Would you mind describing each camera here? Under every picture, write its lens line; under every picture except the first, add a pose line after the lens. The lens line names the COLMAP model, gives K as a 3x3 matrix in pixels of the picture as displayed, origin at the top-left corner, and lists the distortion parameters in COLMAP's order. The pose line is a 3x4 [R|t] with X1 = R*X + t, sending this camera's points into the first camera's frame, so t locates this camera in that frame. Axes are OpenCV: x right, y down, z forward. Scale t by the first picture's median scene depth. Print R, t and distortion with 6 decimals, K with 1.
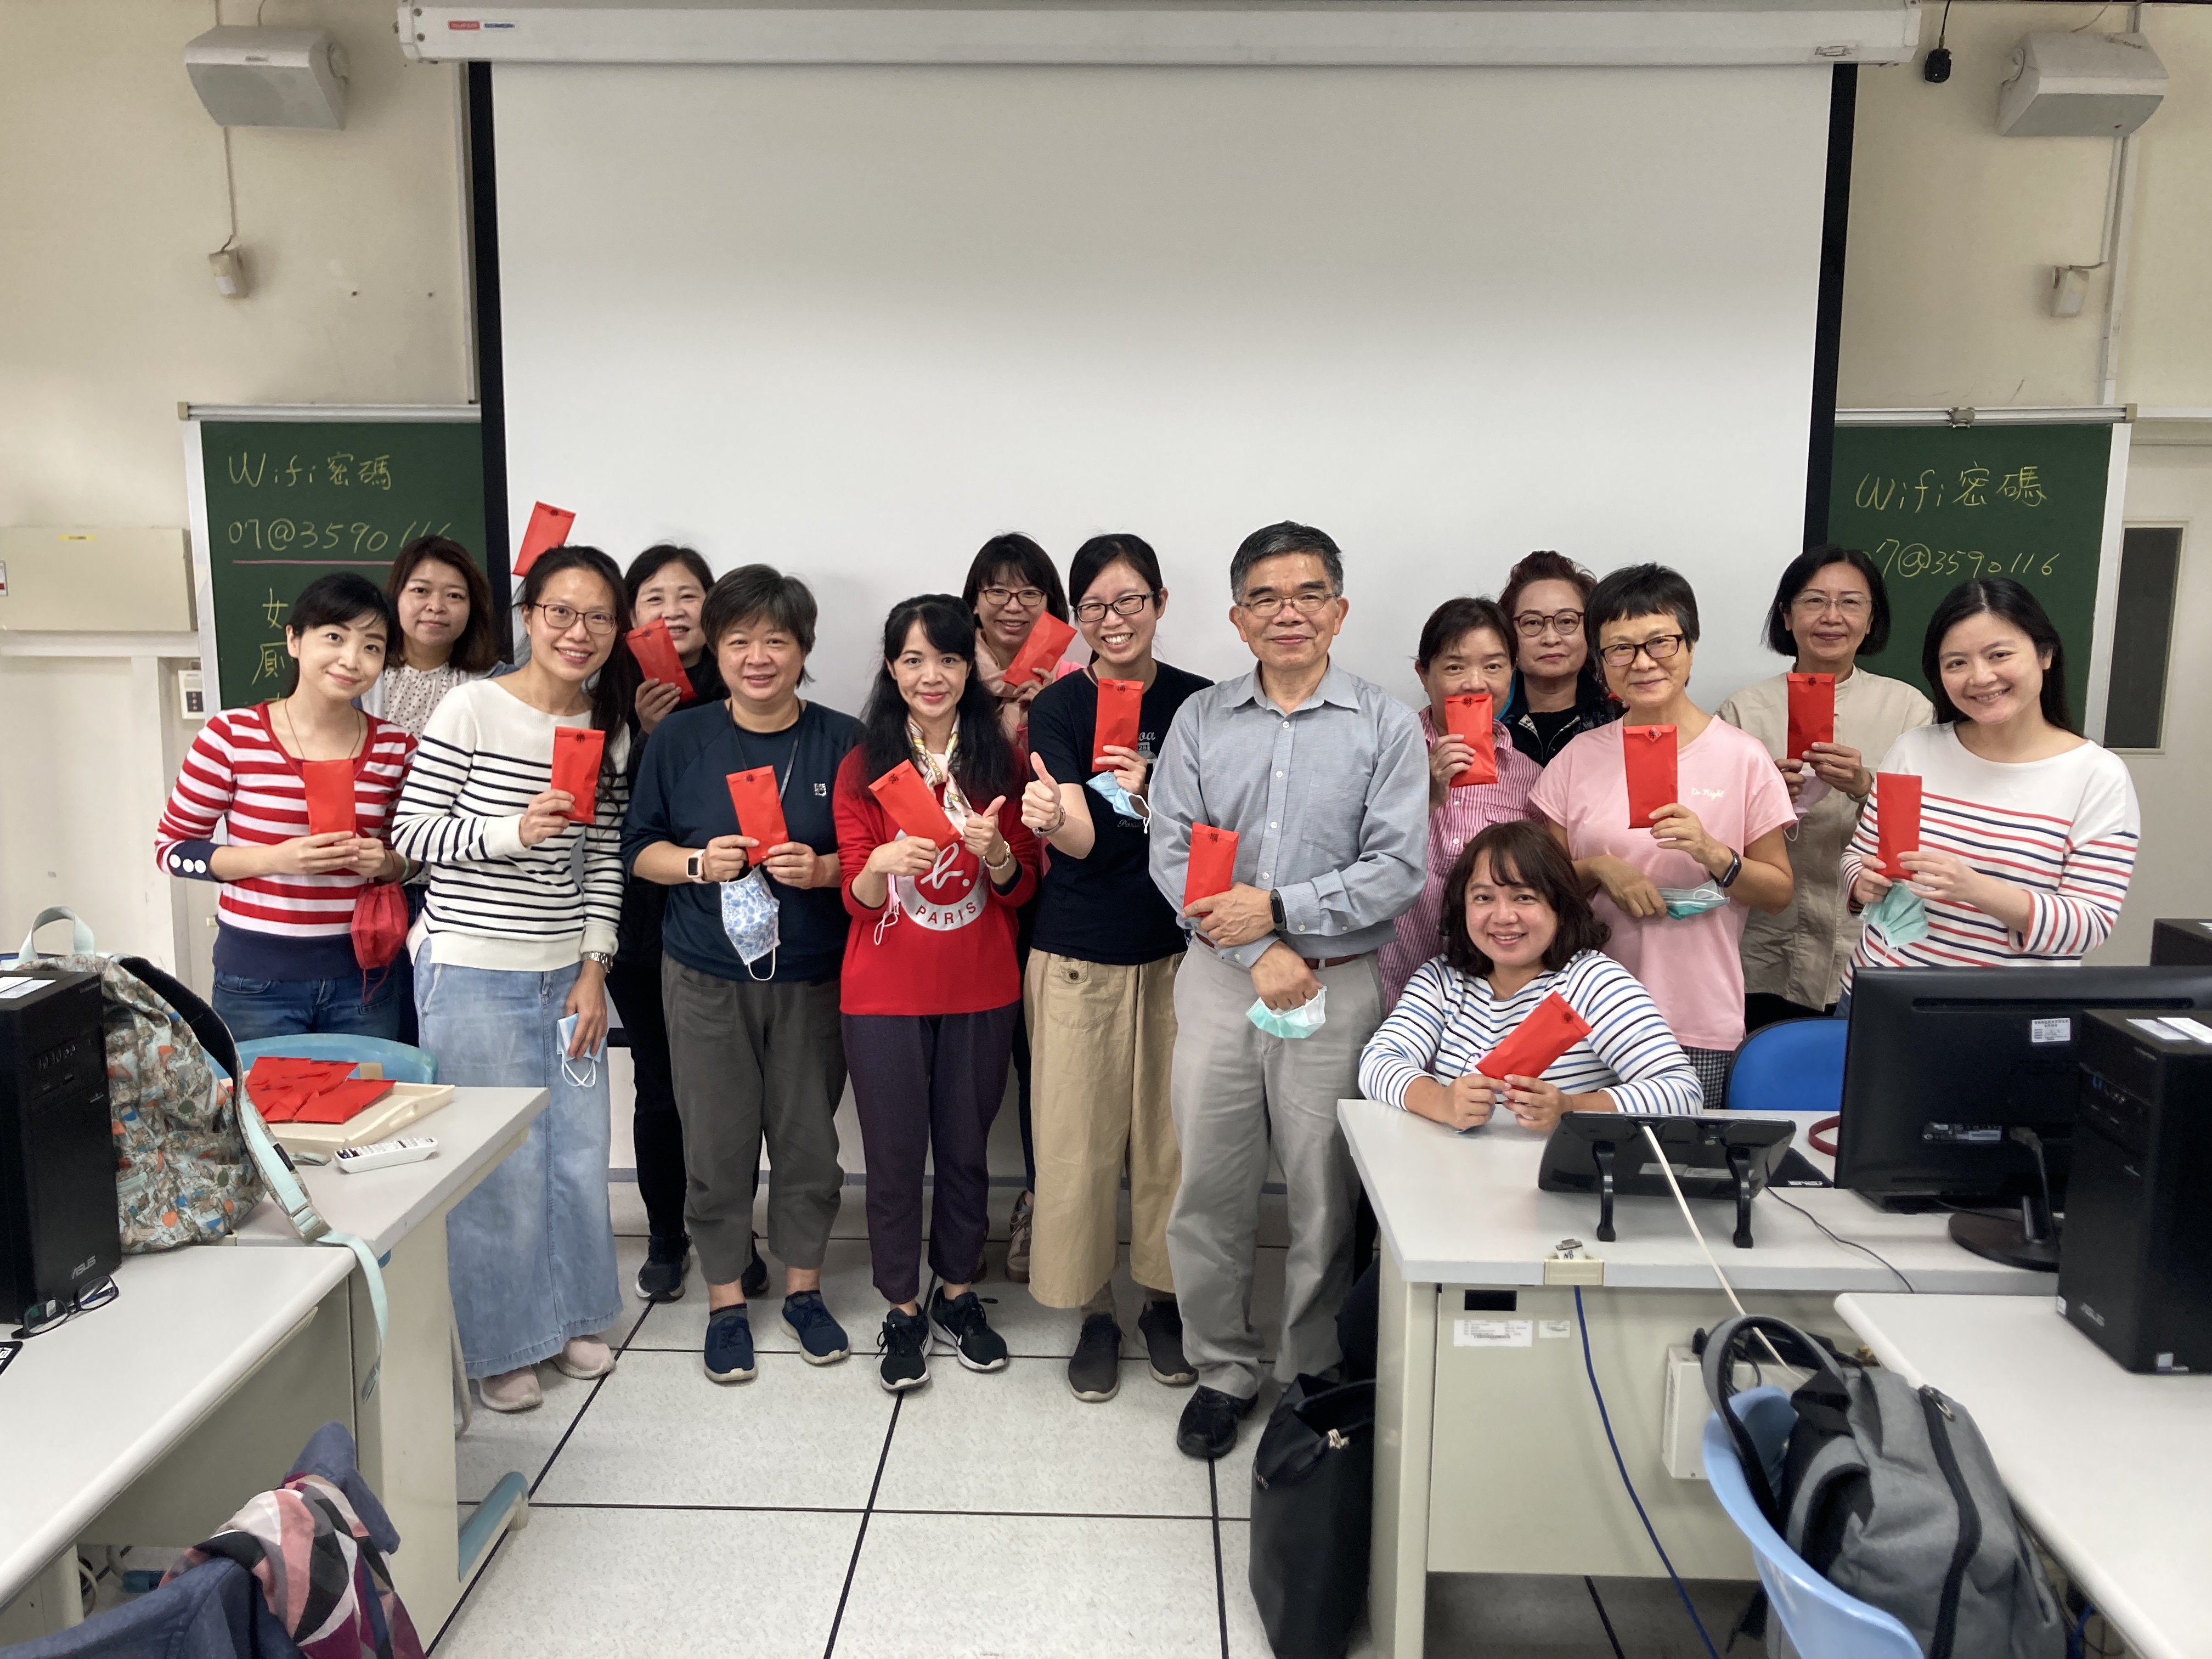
lens RADIAL K [[1812.4, 0, 1106.0], [0, 1812.4, 829.5], [0, 0, 1]] dist [0.034253, -0.056734]
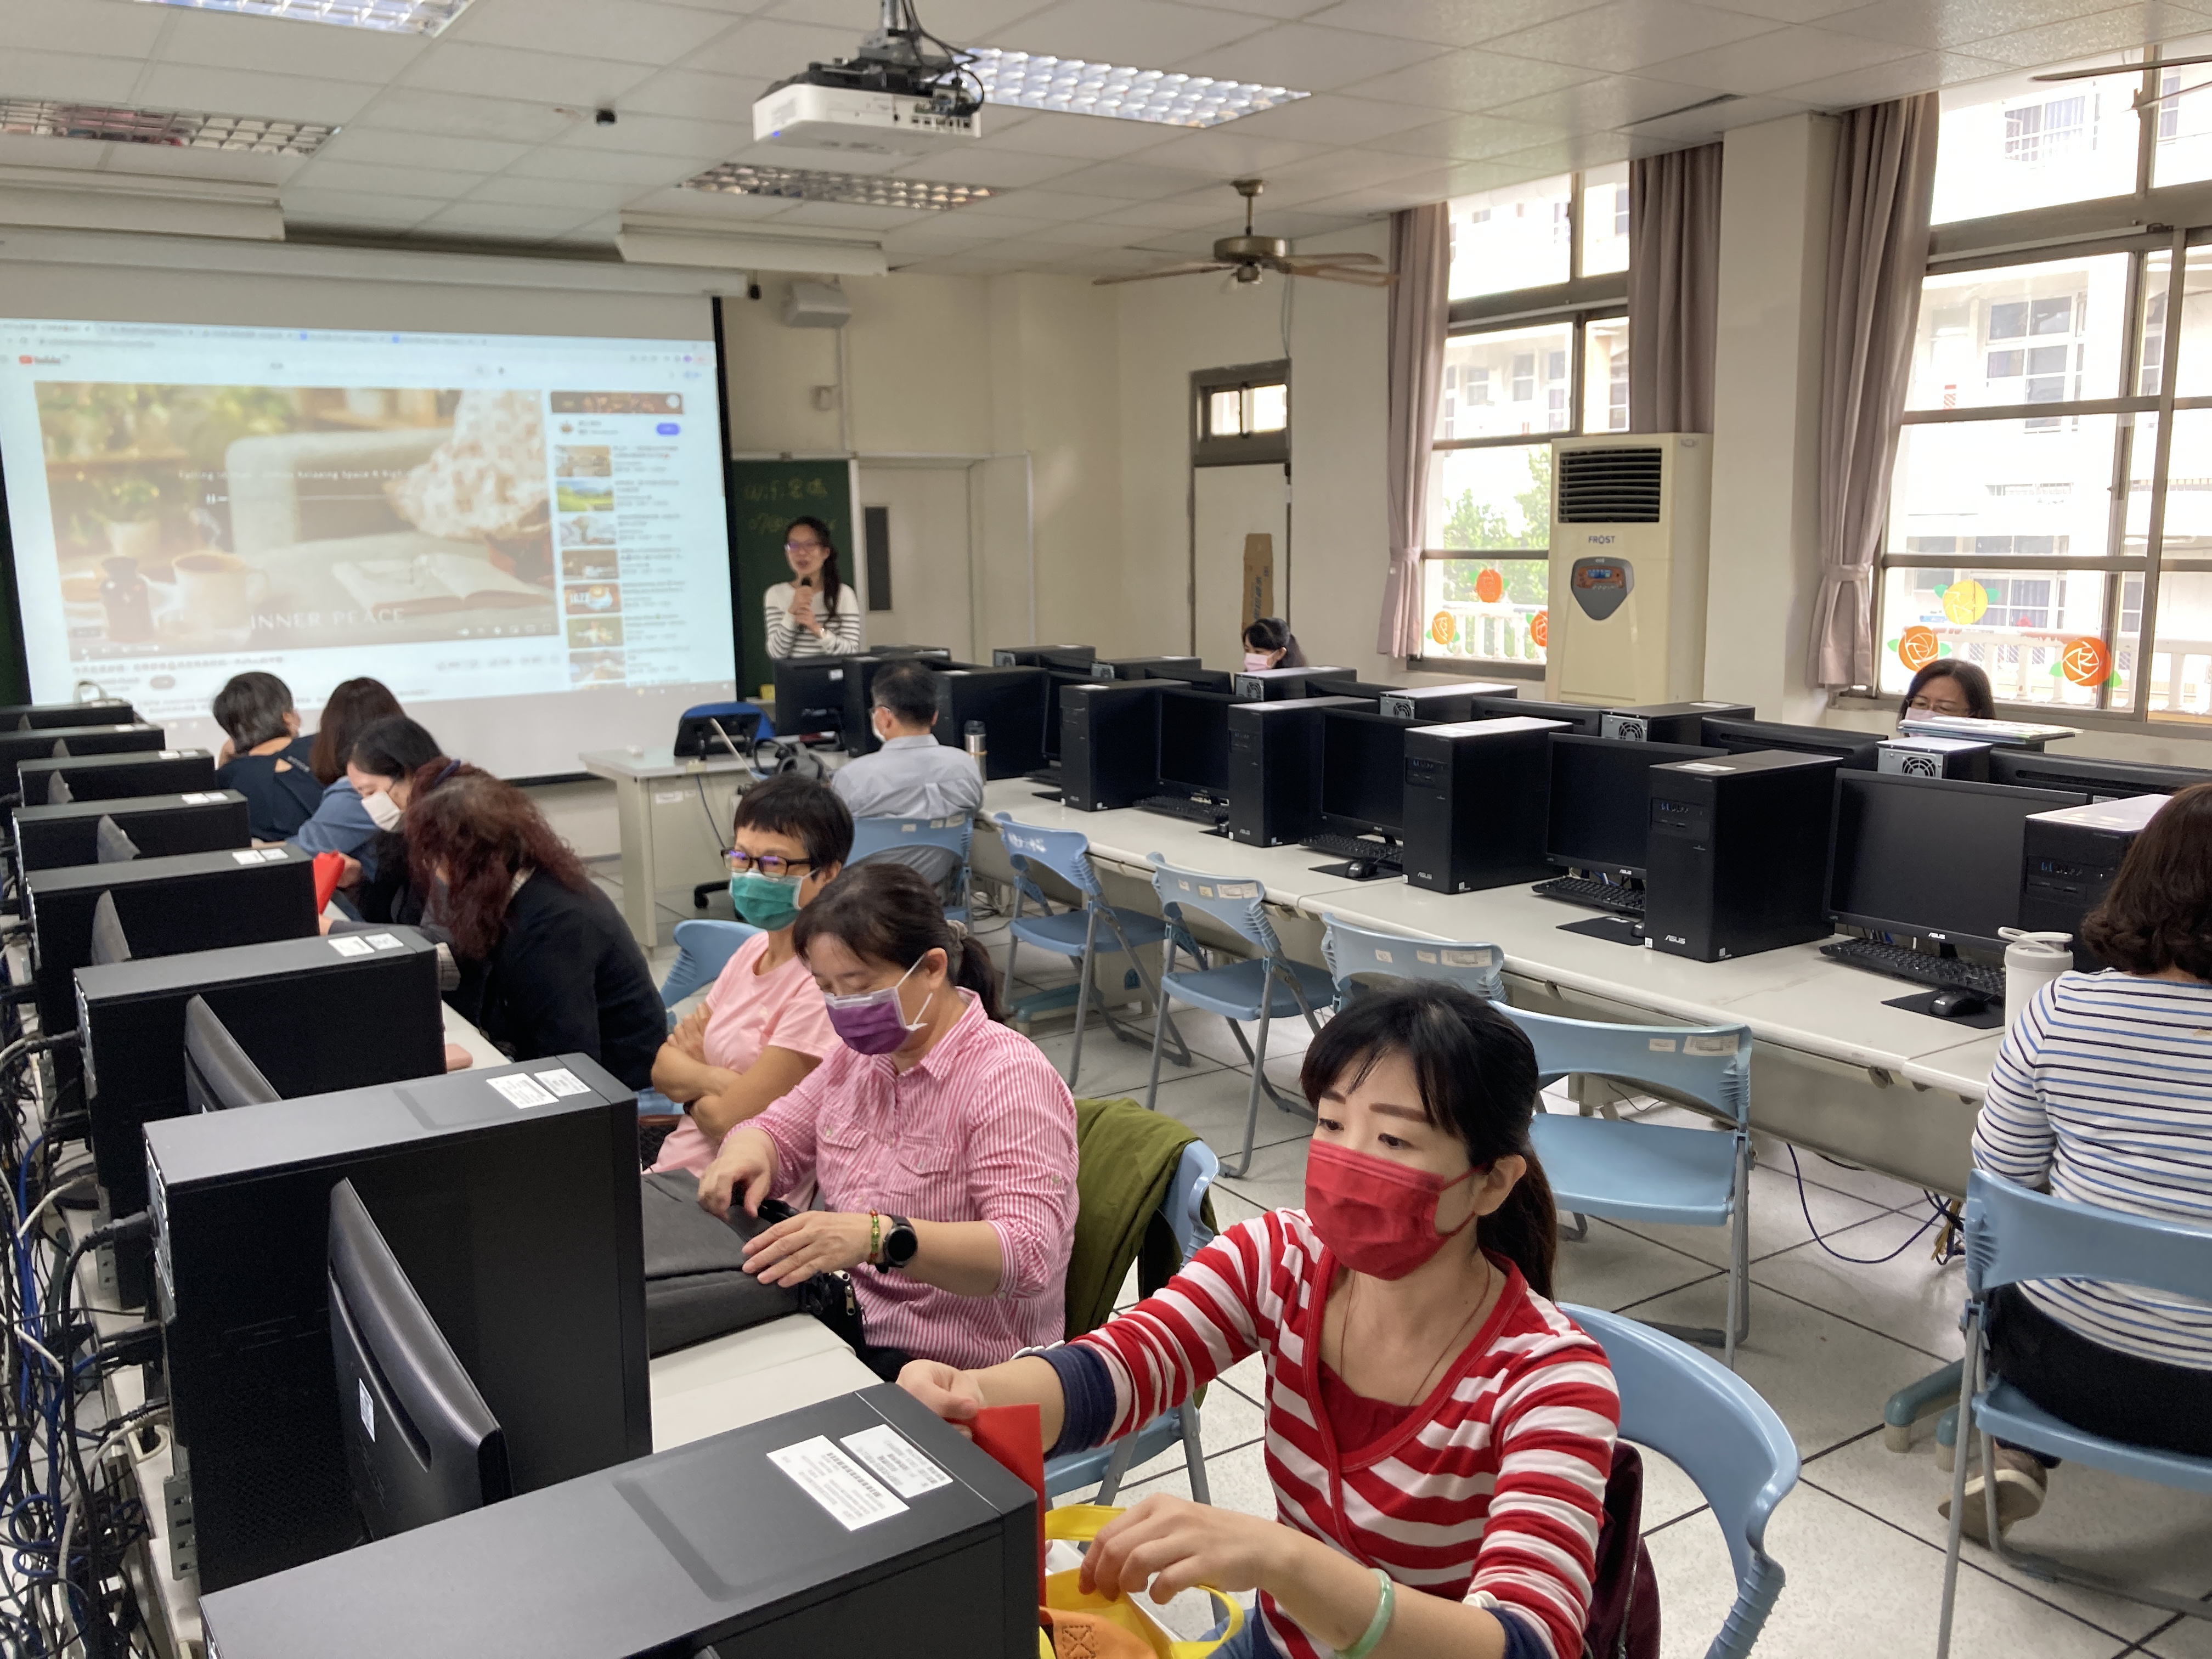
lens RADIAL K [[1812.4, 0, 1106.0], [0, 1812.4, 829.5], [0, 0, 1]] dist [0.034253, -0.056734]
pose [[0.828333, -0.119158, 0.547417, -0.441239], [0.115901, 0.992429, 0.040647, 0.165741], [-0.548116, 0.029777, 0.835872, -0.981317]]
